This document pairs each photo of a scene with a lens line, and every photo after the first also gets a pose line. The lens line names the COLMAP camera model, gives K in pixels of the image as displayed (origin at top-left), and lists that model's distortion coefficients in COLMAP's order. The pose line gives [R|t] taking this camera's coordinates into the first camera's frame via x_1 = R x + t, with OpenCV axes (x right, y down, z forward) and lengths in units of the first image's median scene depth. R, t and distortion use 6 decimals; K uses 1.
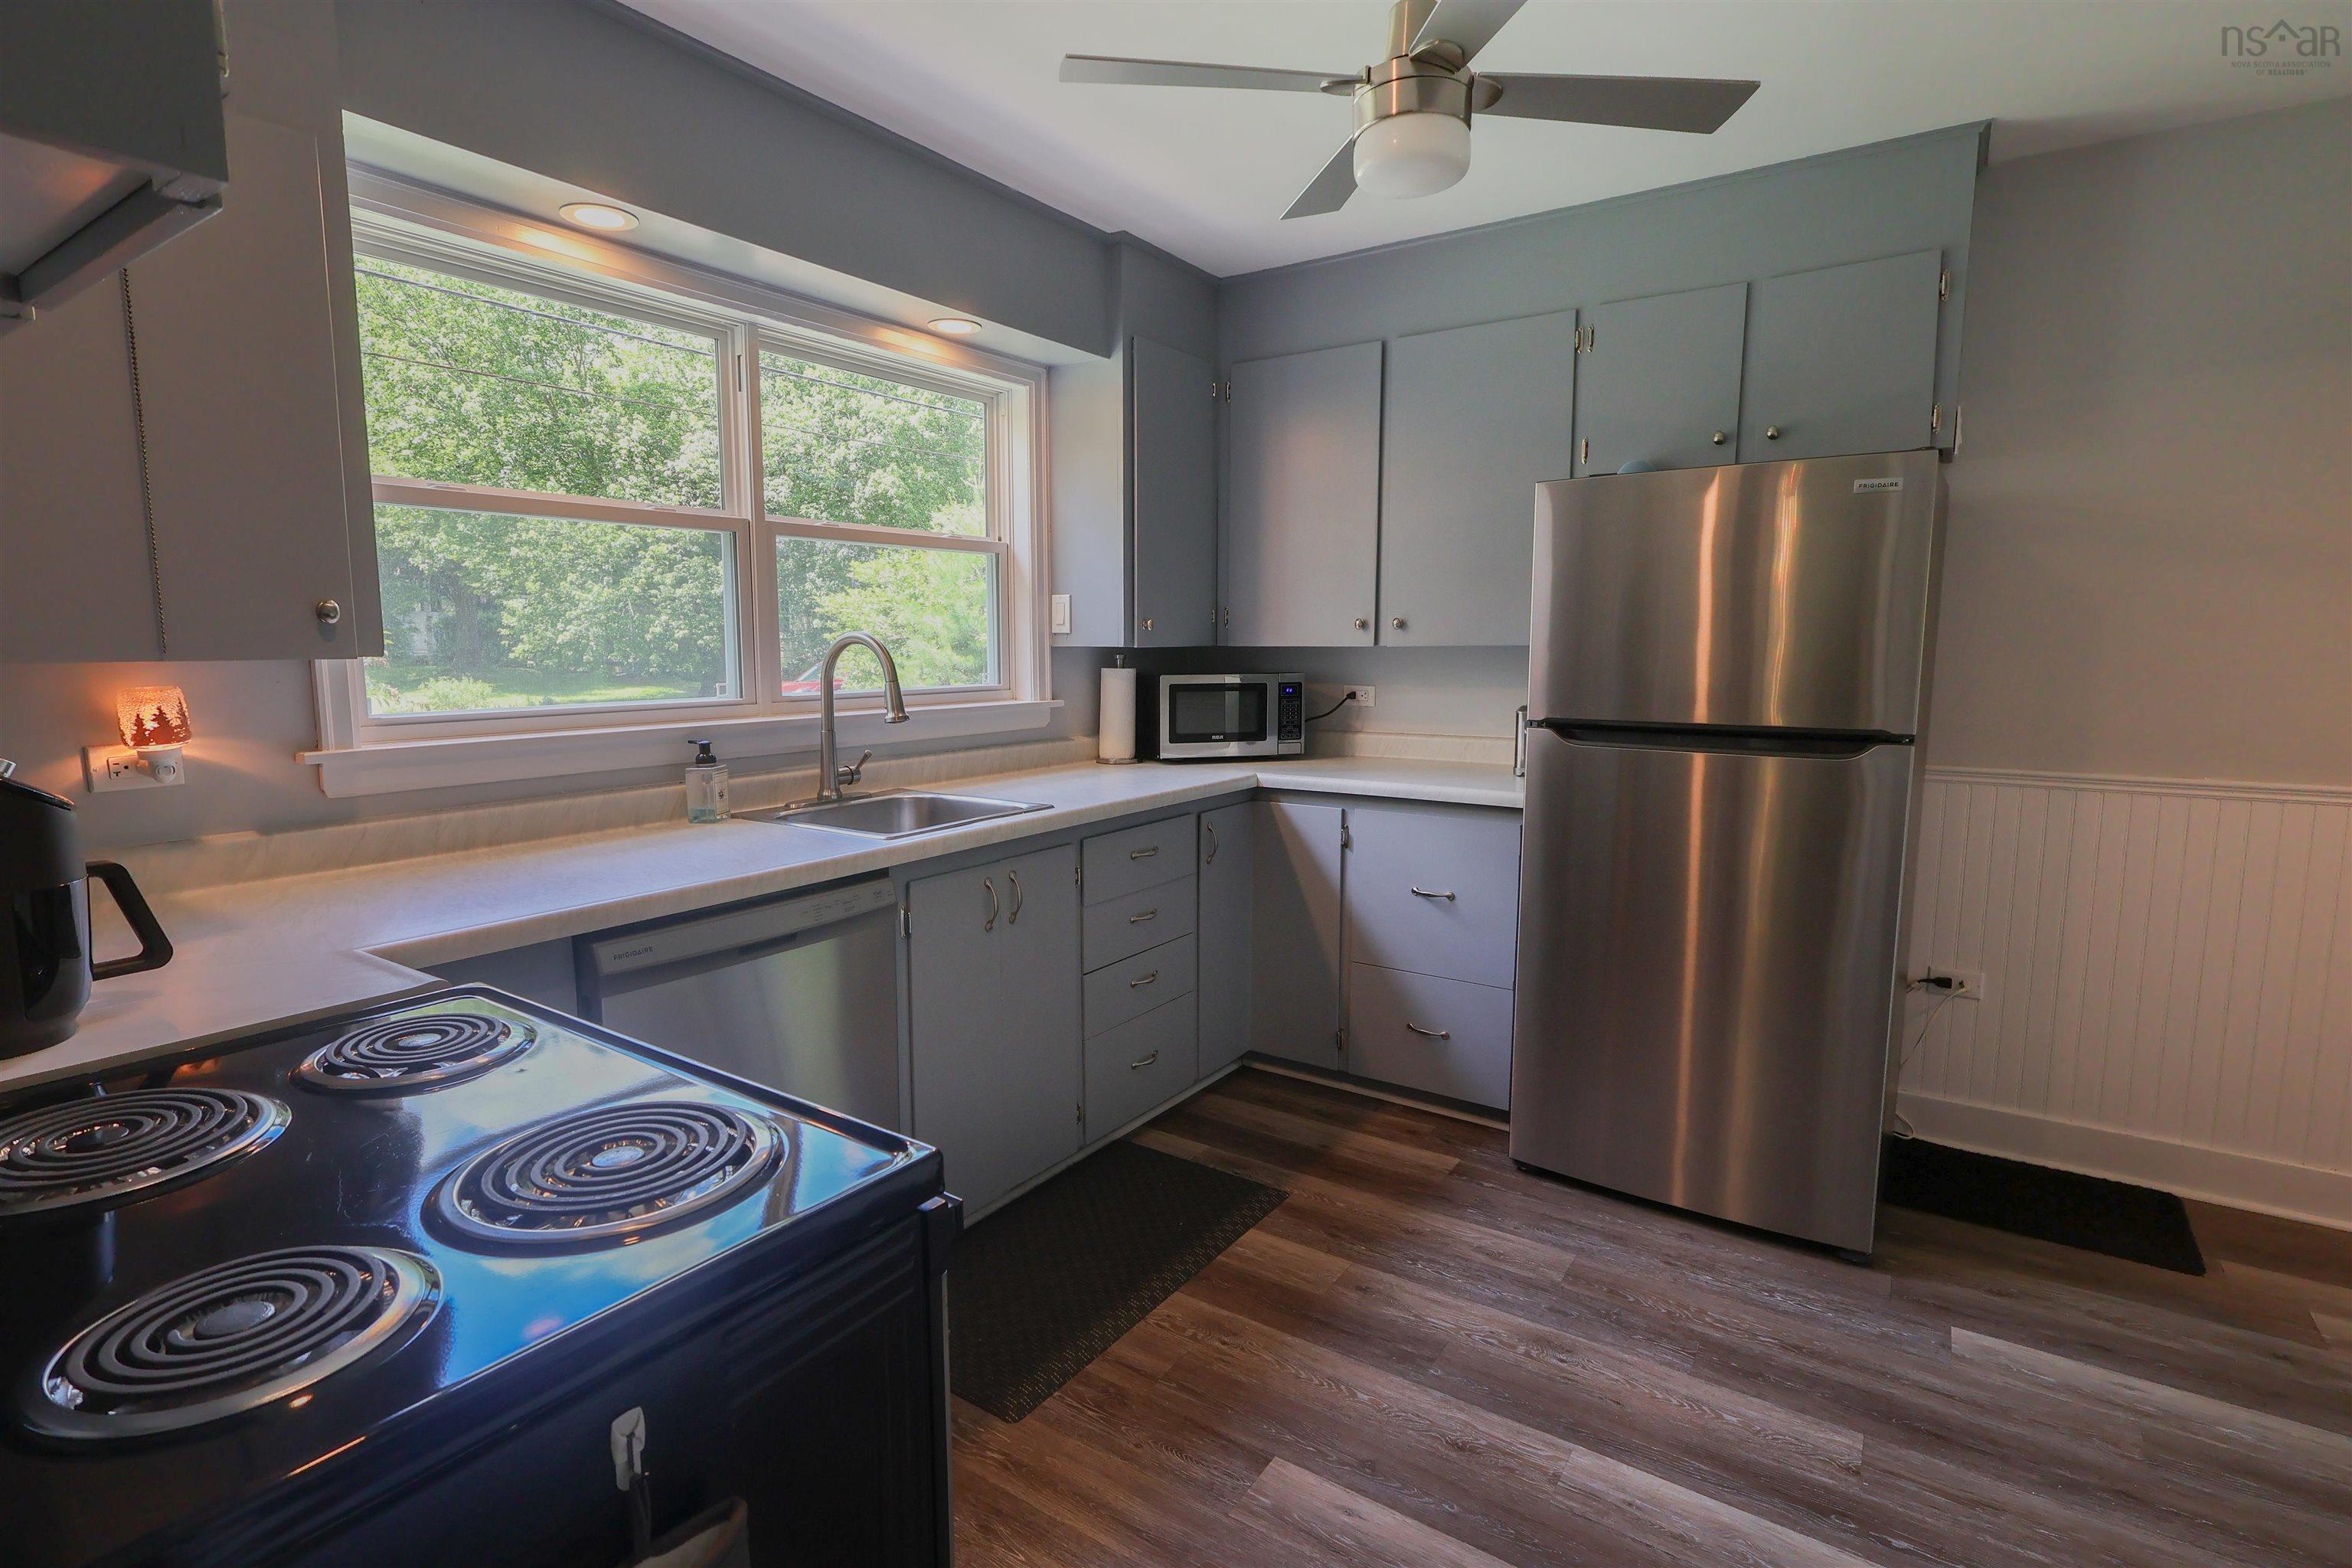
lens RADIAL K [[1146.0, 0, 1139.7], [0, 1146.0, 779.4], [0, 0, 1]] dist [-0.001311, 0.001227]
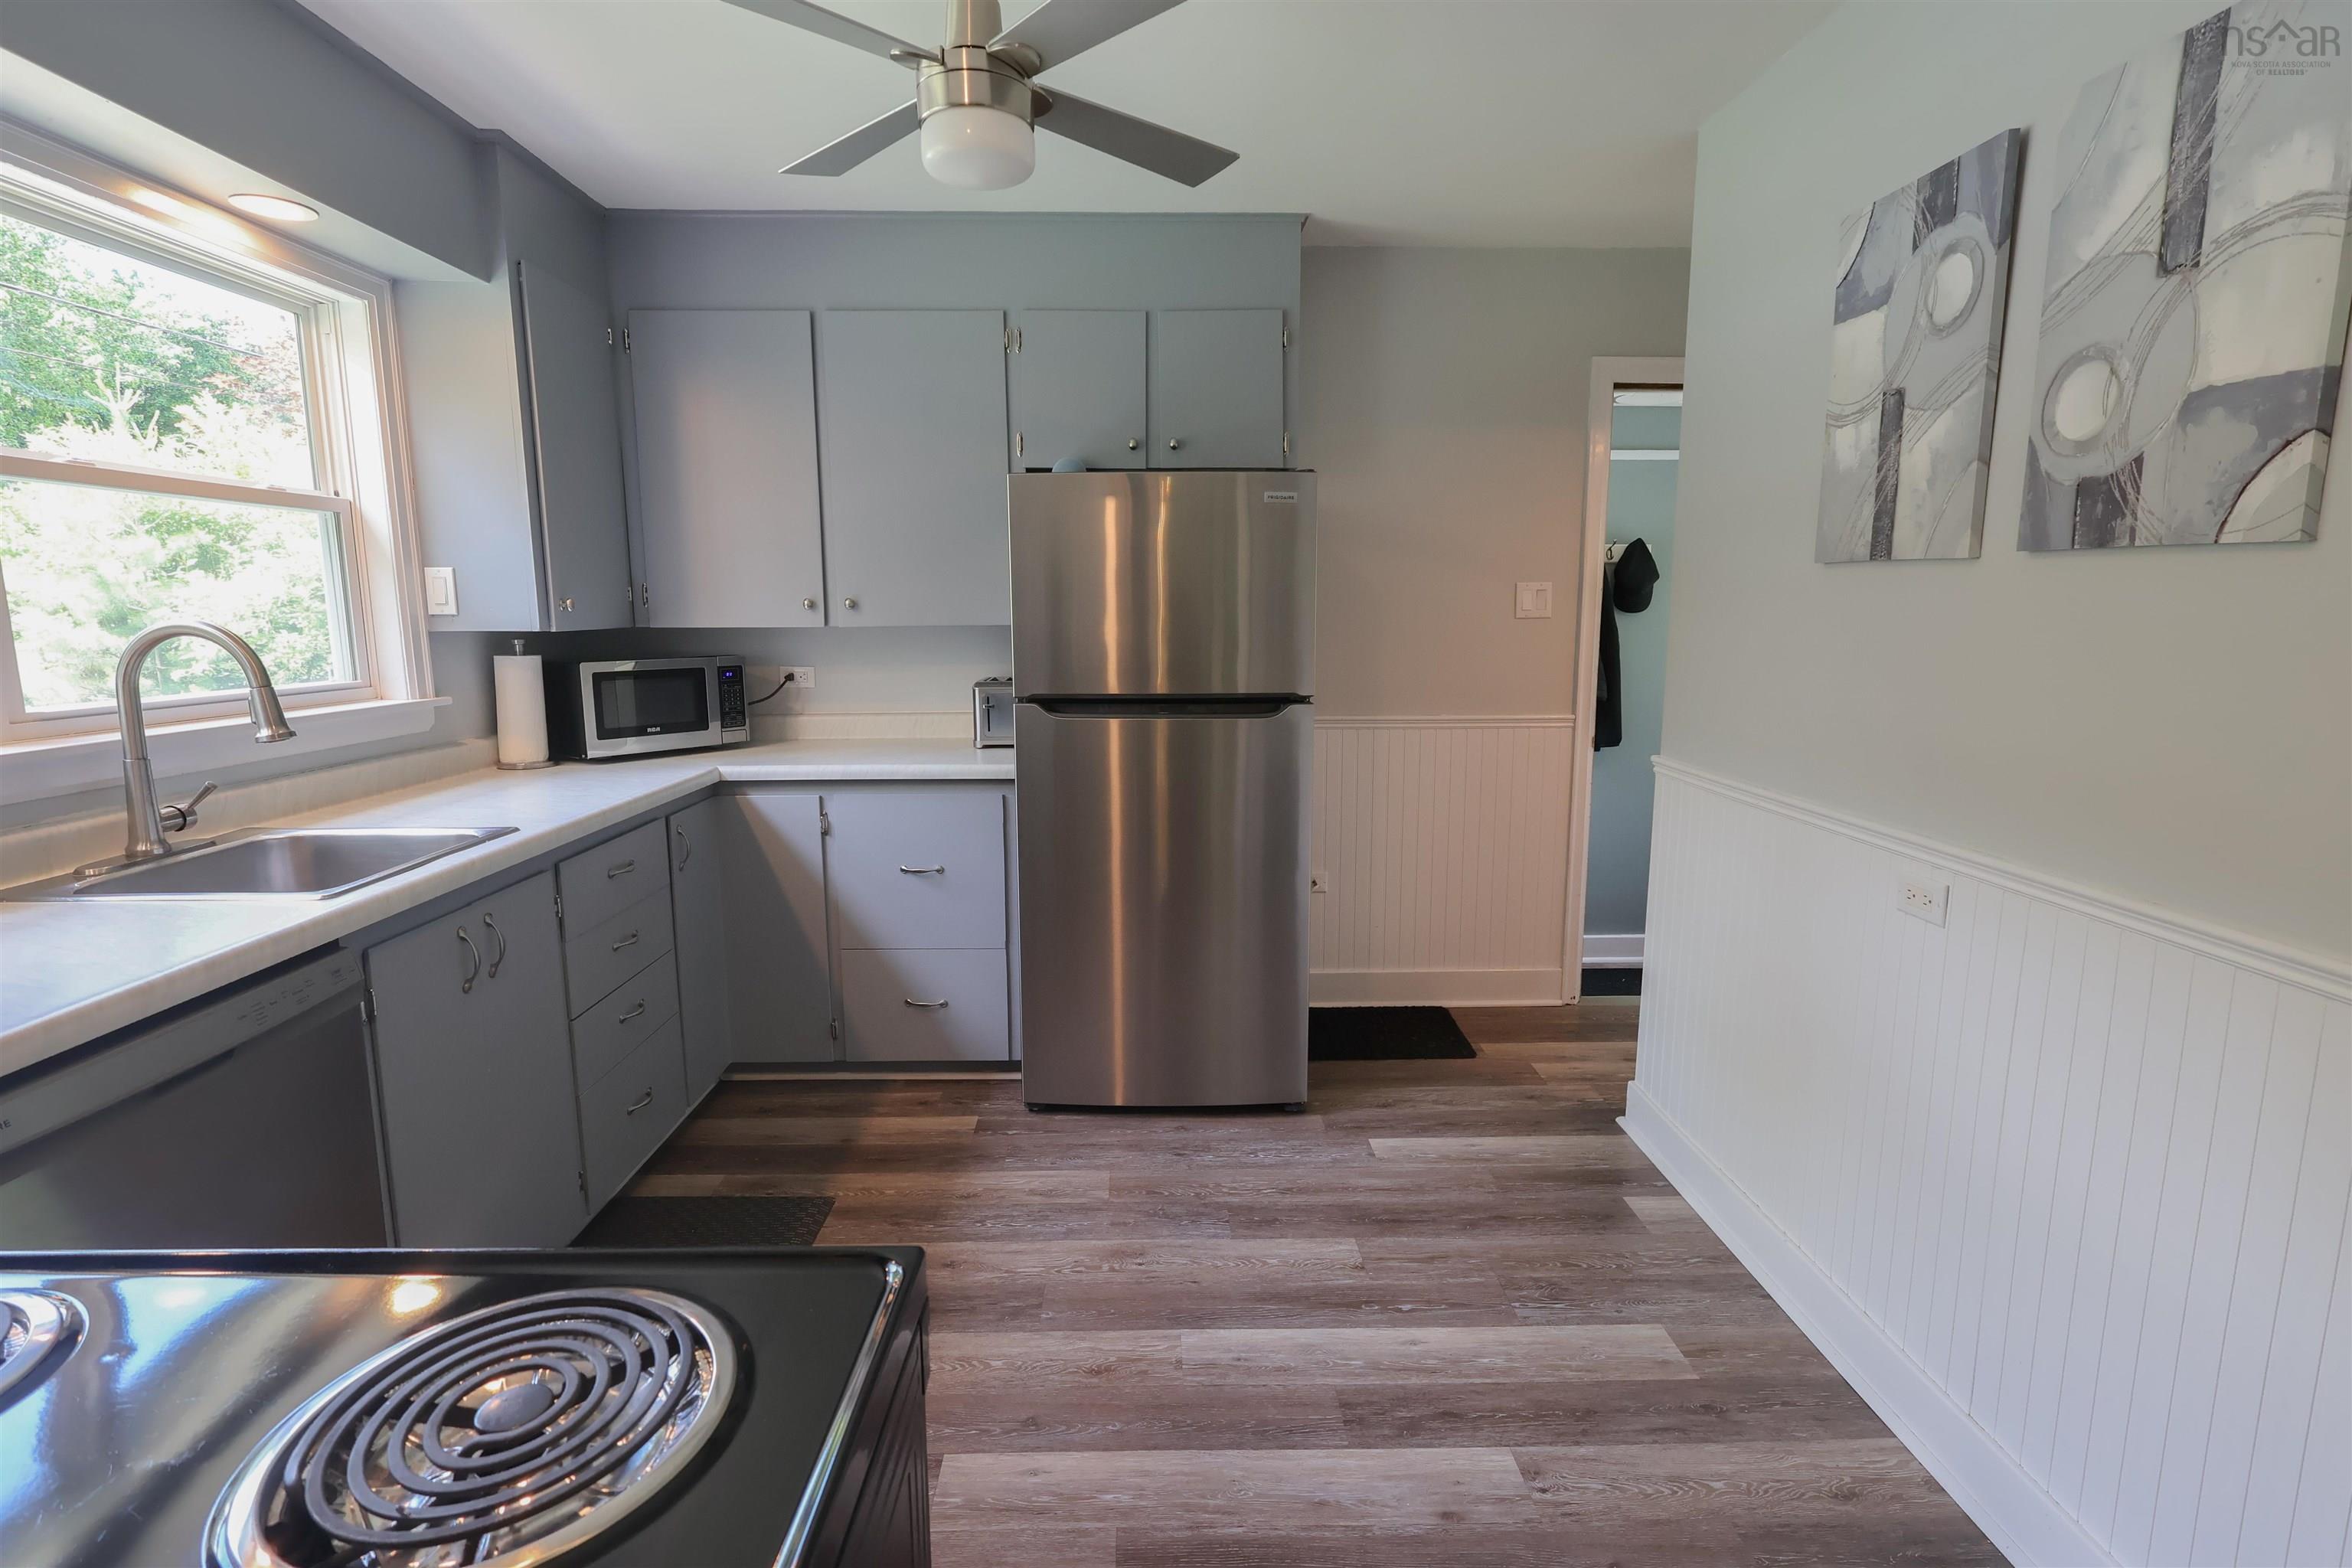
lens RADIAL K [[1119.6, 0, 1171.5], [0, 1119.6, 777.1], [0, 0, 1]] dist [-0.003302, 0.001095]
pose [[0.805276, -0.089277, 0.586140, -0.157934], [0.072773, 0.996006, 0.051725, -0.020005], [-0.588417, 0.001002, 0.808557, 0.065383]]
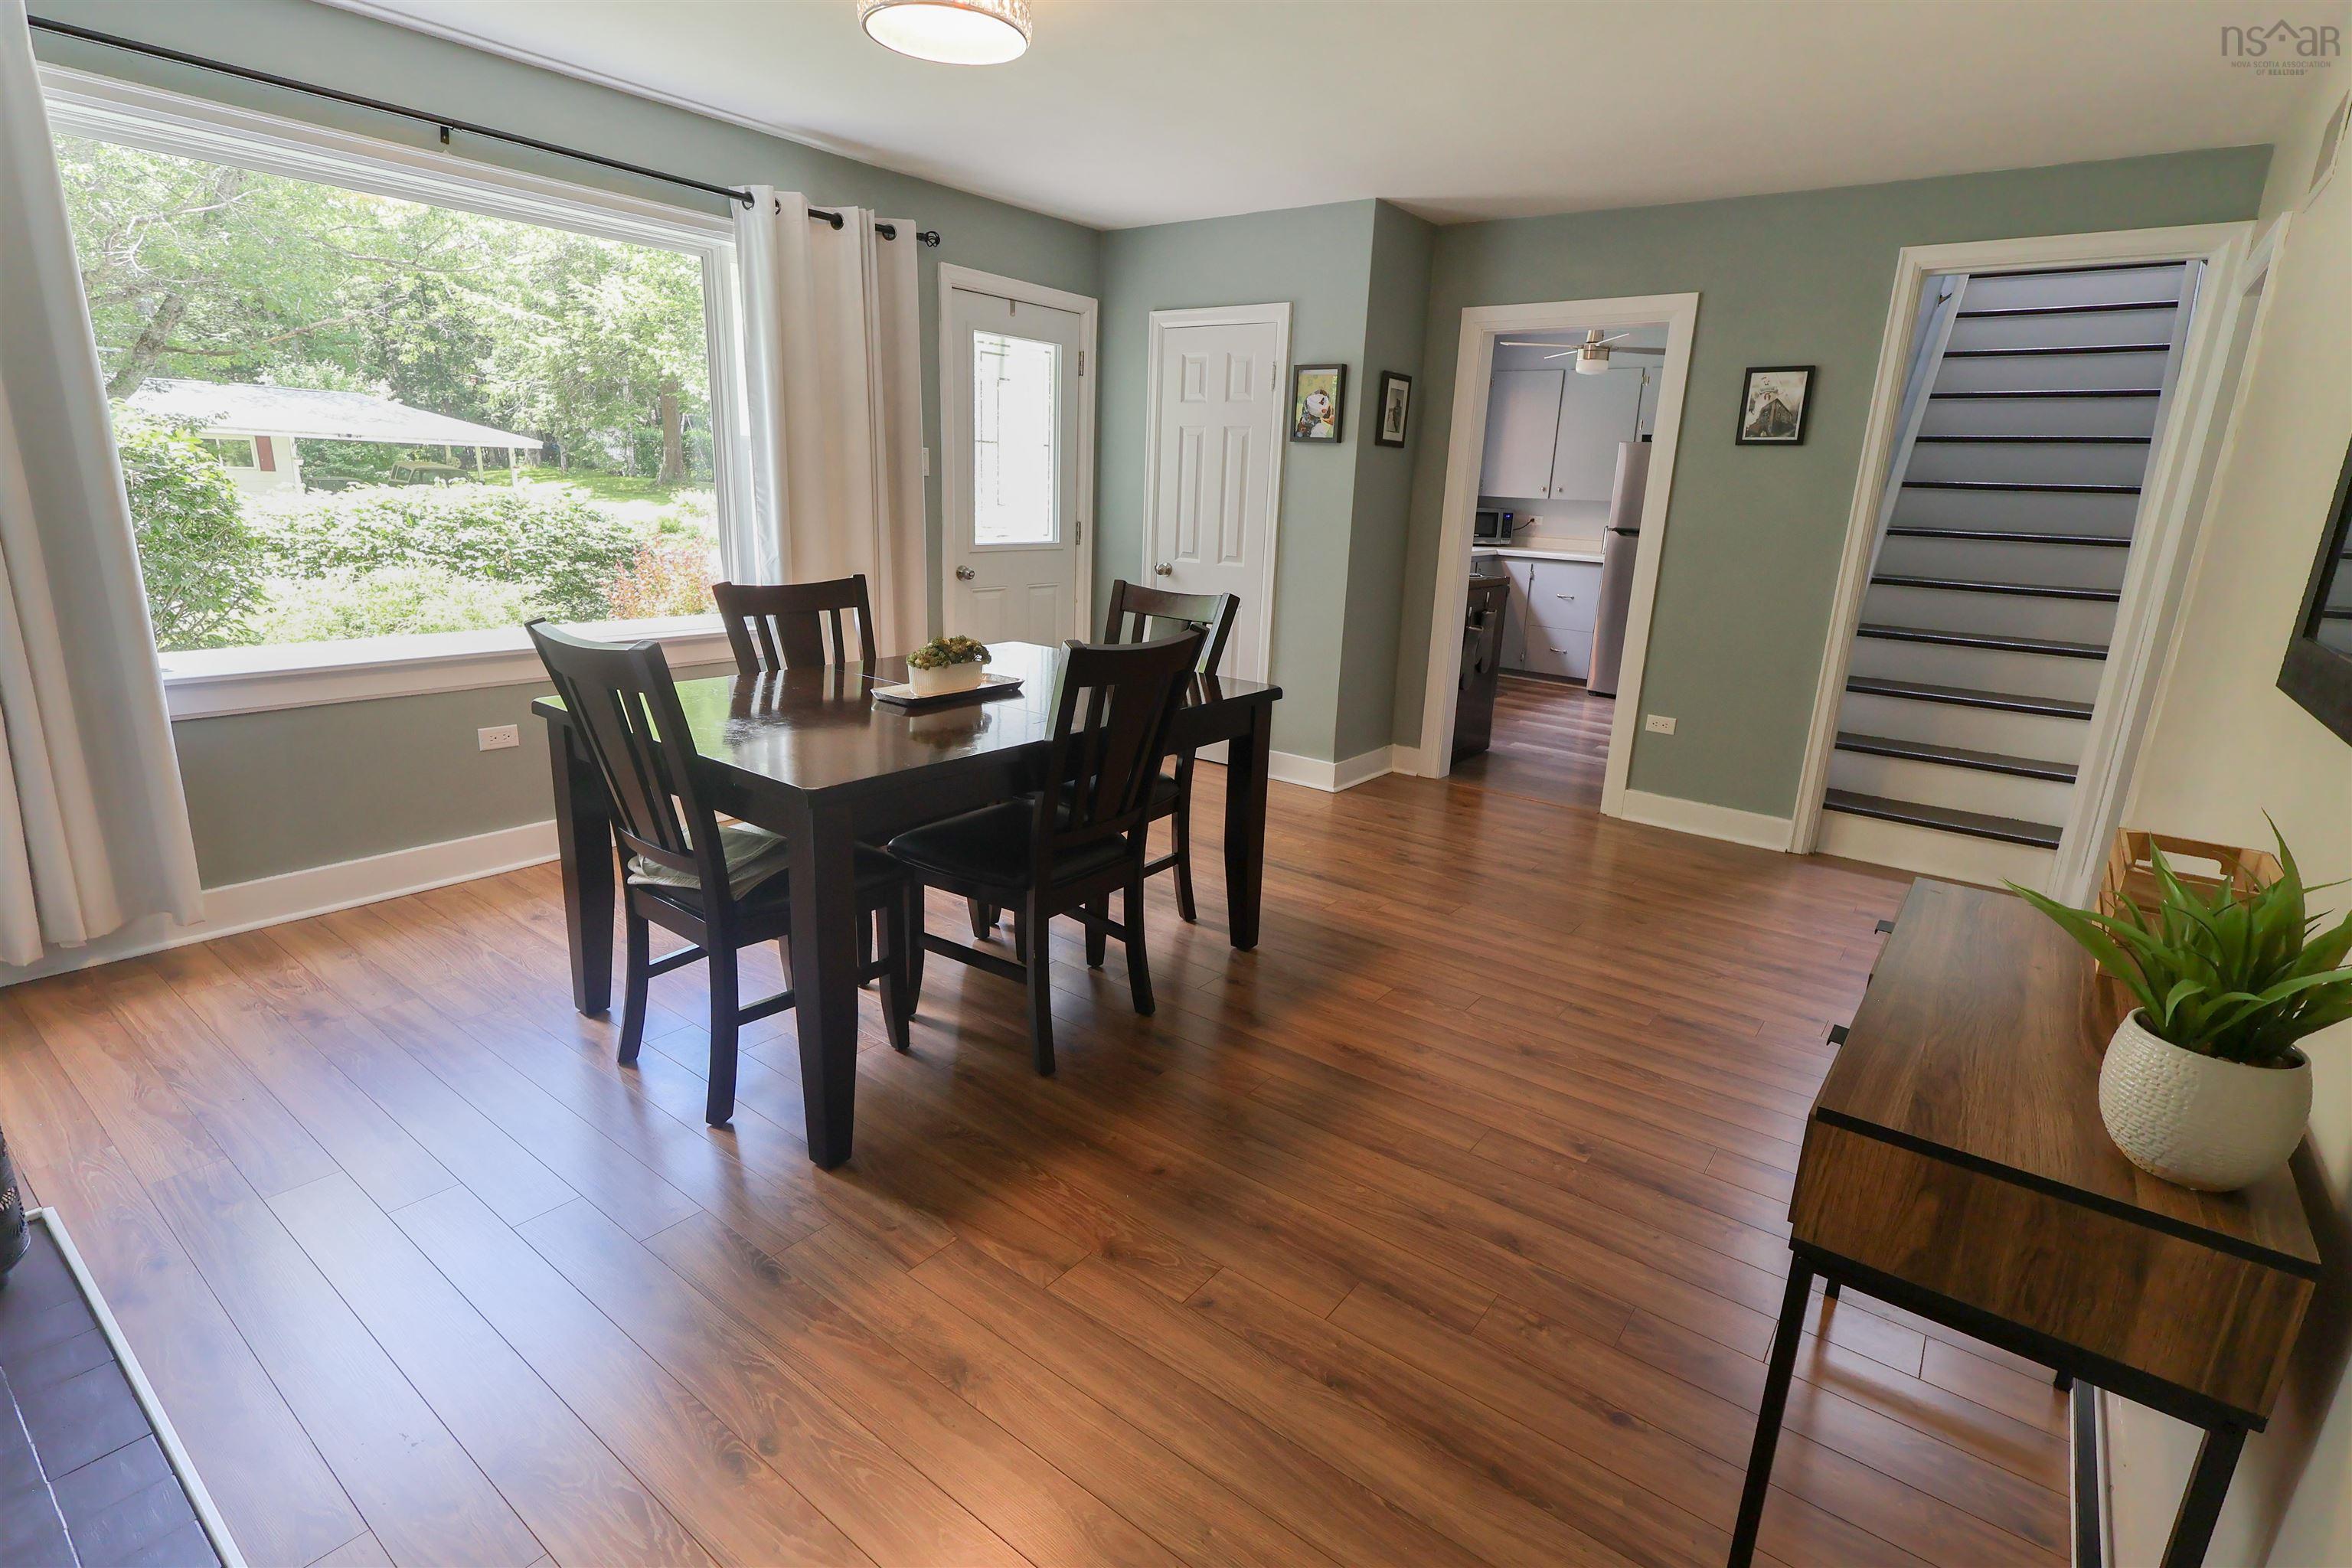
lens RADIAL K [[1124.6, 0, 1191.7], [0, 1124.6, 779.1], [0, 0, 1]] dist [-0.001141, 0.000624]
pose [[0.998633, 0.050197, -0.014570, -0.588262], [-0.047761, 0.989585, 0.135796, 0.223197], [0.021234, -0.134915, 0.990630, -1.764679]]
